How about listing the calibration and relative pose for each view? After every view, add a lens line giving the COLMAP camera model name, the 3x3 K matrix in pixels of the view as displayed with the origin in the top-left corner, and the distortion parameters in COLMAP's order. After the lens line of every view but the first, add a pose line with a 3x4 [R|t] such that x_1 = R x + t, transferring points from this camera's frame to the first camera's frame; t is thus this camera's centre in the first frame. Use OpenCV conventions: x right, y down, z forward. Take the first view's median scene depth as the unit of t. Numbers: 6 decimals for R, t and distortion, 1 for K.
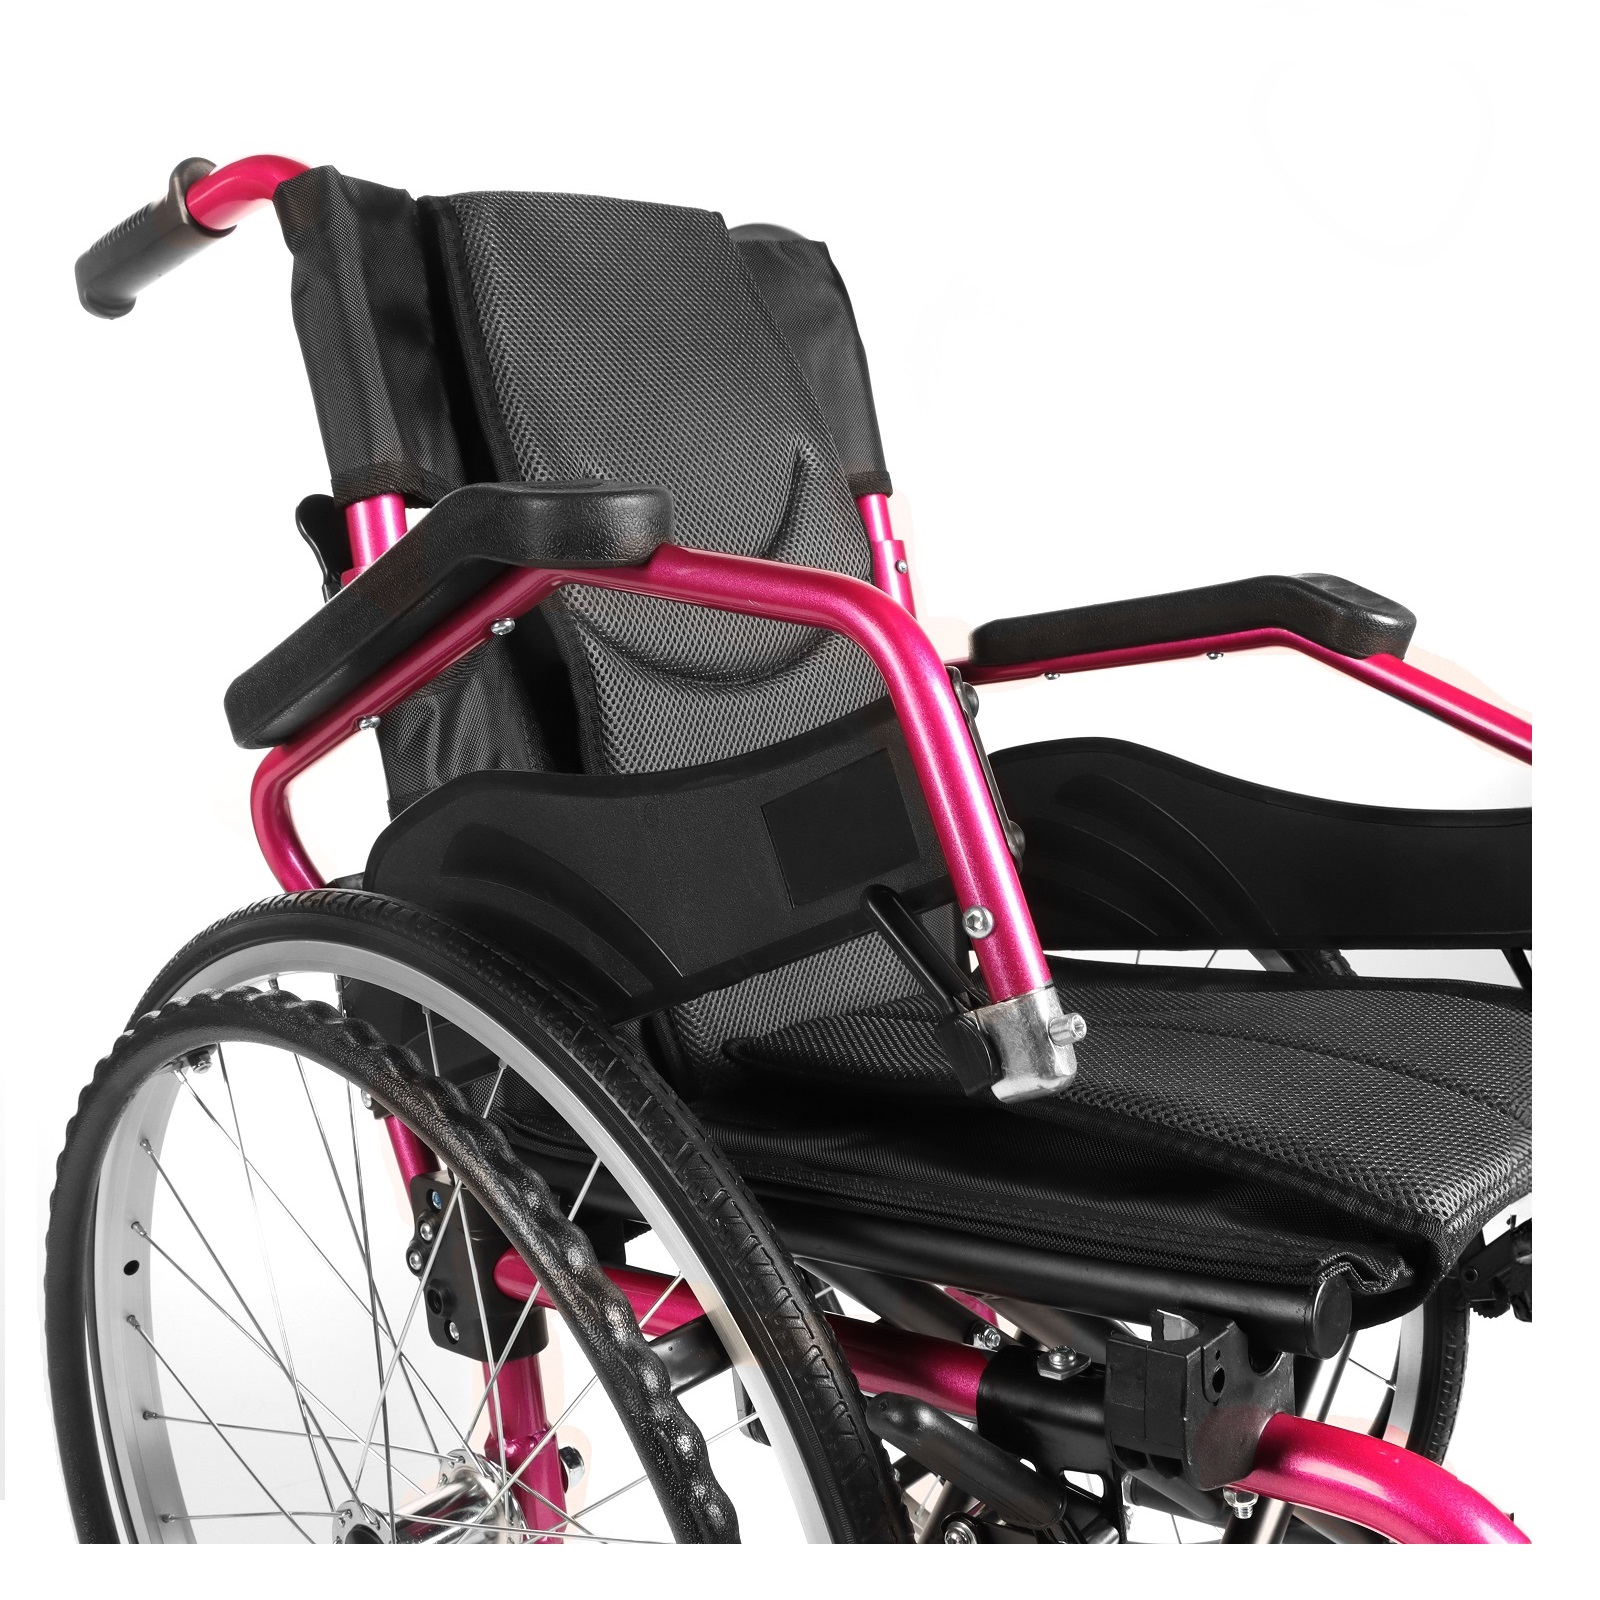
lens RADIAL K [[1879.1, 0, 905.8], [0, 1879.1, 798.7], [0, 0, 1]] dist [-0.147783, 0.023705]
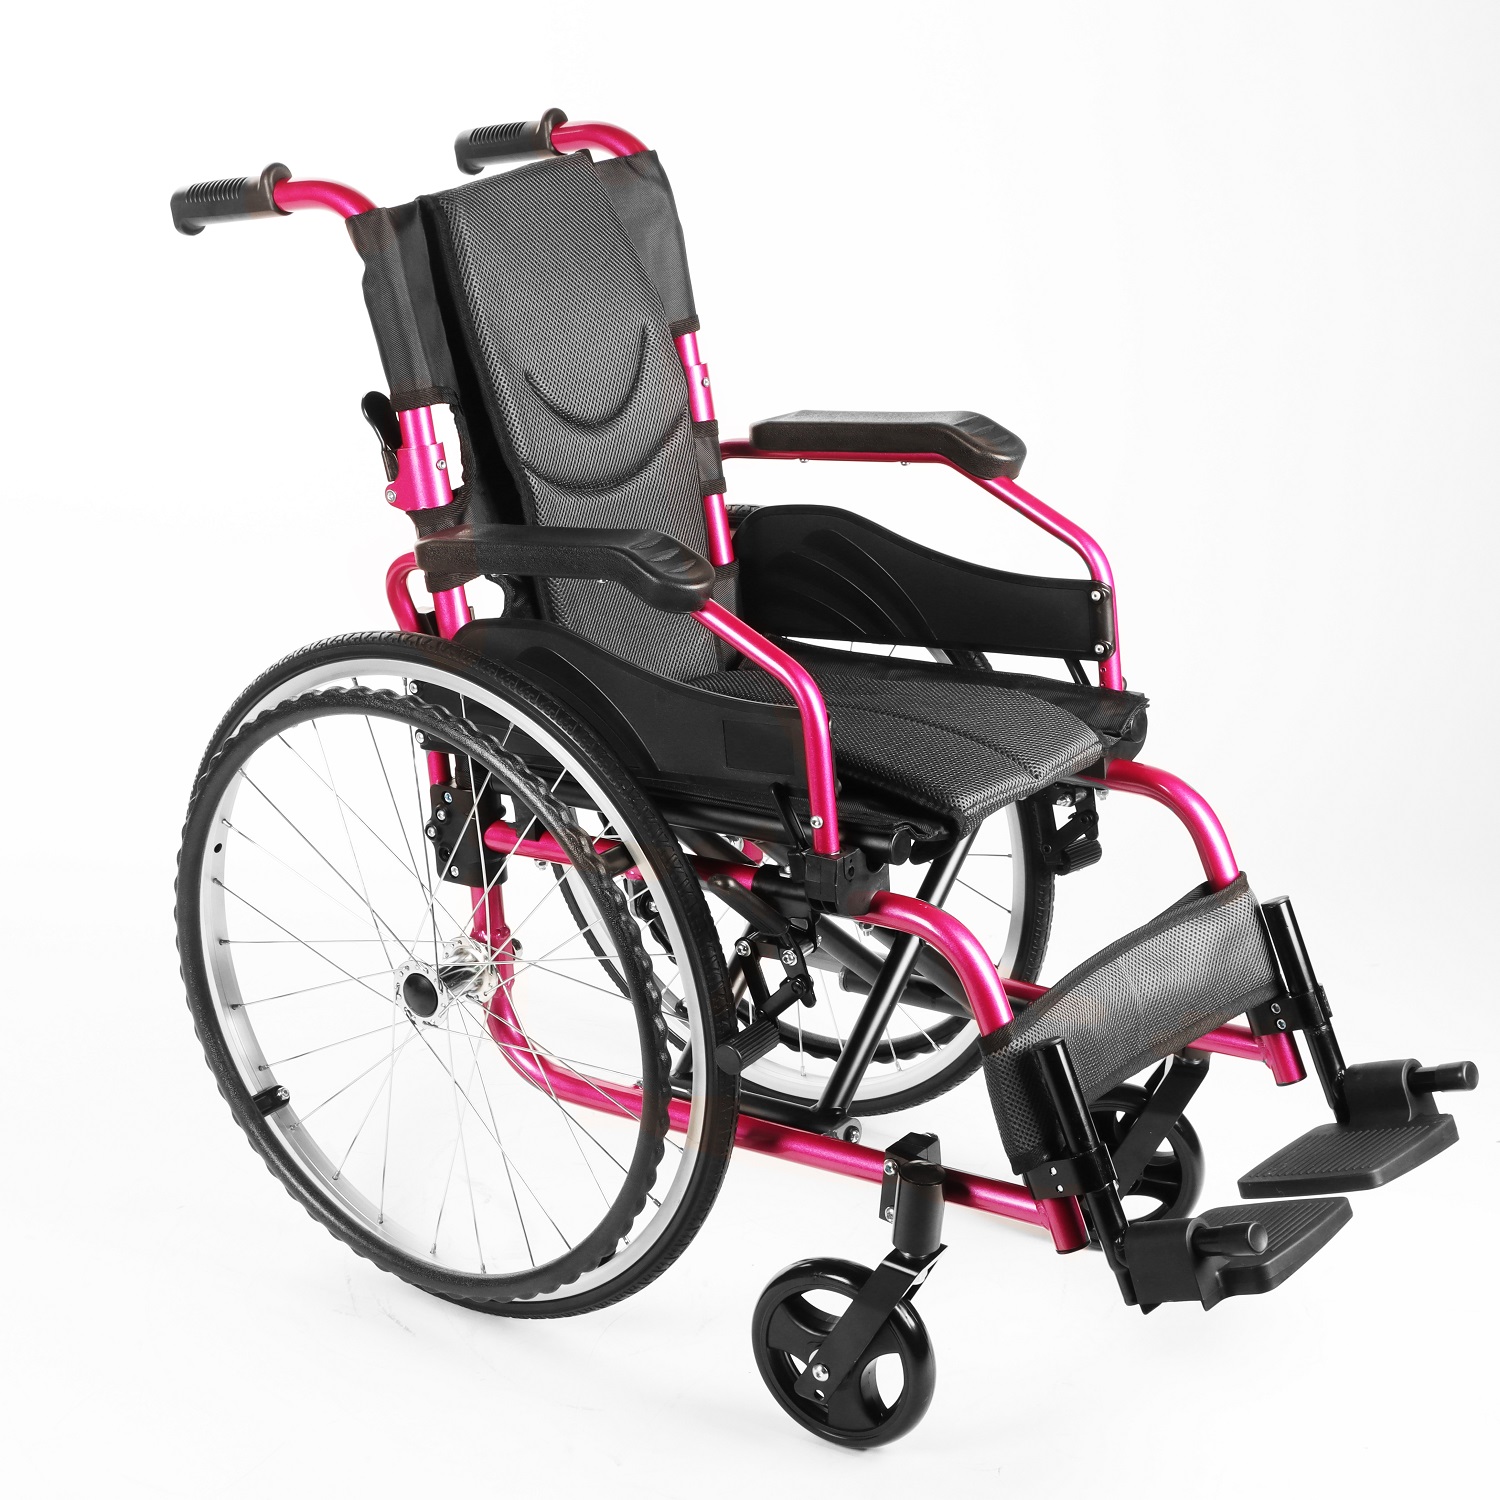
lens RADIAL K [[2756.2, 0, 750.0], [0, 2756.2, 750.0], [0, 0, 1]] dist [0.009468, 0.006726]
pose [[0.999029, 0.009677, 0.042981, -0.091178], [-0.017647, 0.981793, 0.189132, -0.394016], [-0.040368, -0.189706, 0.981011, -1.890541]]
